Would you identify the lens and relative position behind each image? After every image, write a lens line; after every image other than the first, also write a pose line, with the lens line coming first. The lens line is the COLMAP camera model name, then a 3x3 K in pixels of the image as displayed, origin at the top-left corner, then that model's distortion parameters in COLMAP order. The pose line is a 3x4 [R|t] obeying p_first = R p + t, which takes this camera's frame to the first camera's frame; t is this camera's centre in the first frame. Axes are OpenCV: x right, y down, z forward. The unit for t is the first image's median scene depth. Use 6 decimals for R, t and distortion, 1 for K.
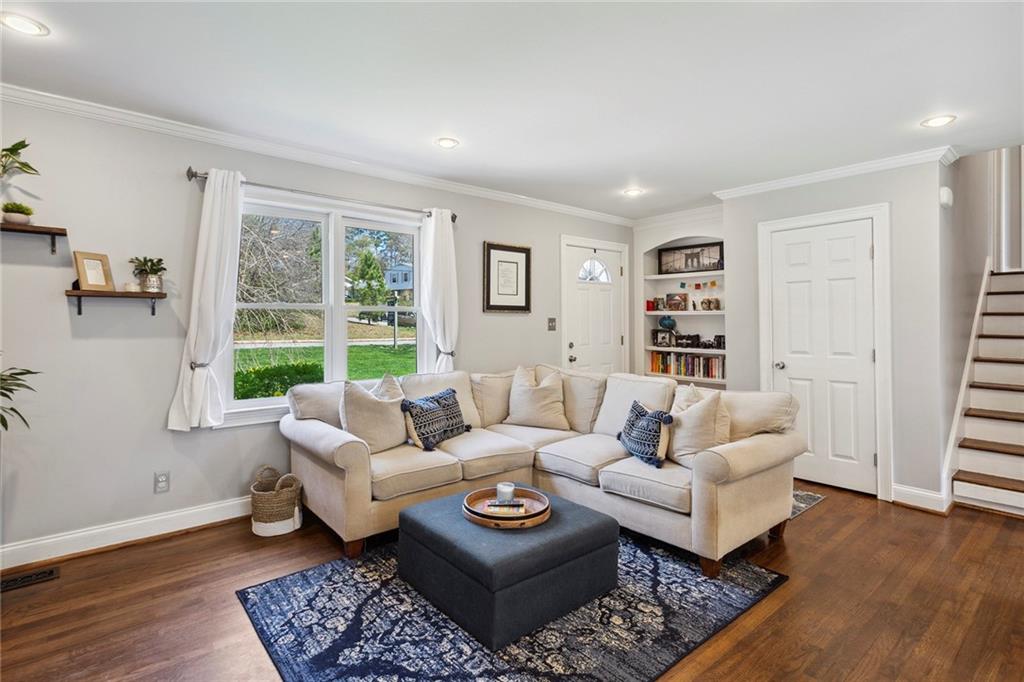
lens RADIAL K [[499.8, 0, 511.0], [0, 499.8, 321.9], [0, 0, 1]] dist [0.001879, 0.000357]
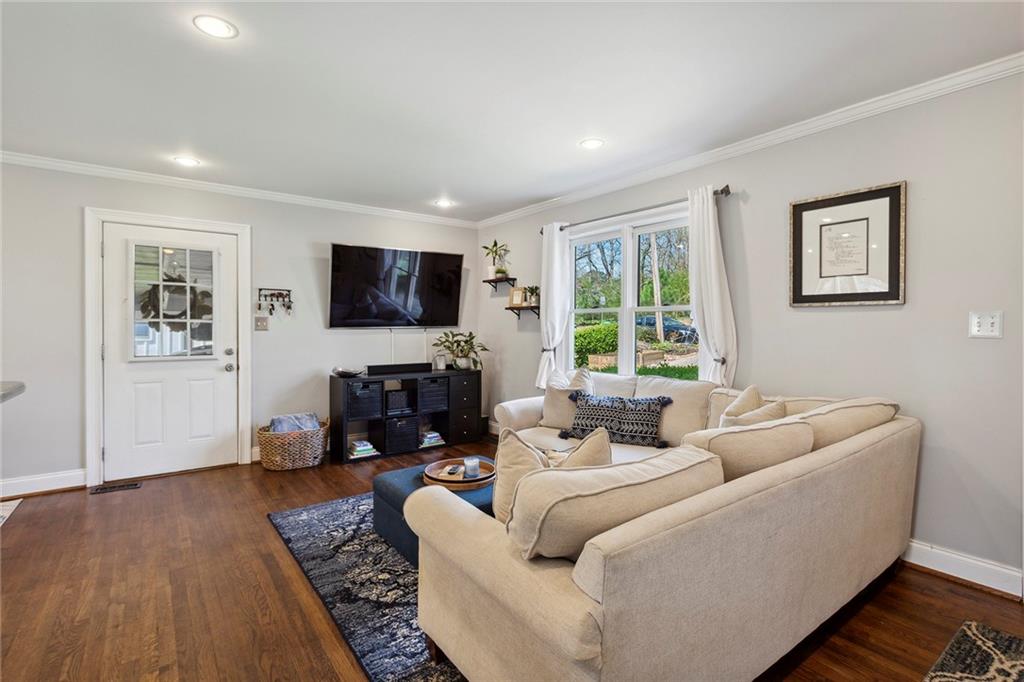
lens RADIAL K [[490.9, 0, 512.6], [0, 490.9, 331.2], [0, 0, 1]] dist [0.000471, 0.000272]
pose [[-0.059360, 0.011395, -0.998172, 1.271519], [0.001107, 0.999935, 0.011349, 0.011505], [0.998236, -0.000432, -0.059368, 1.307260]]
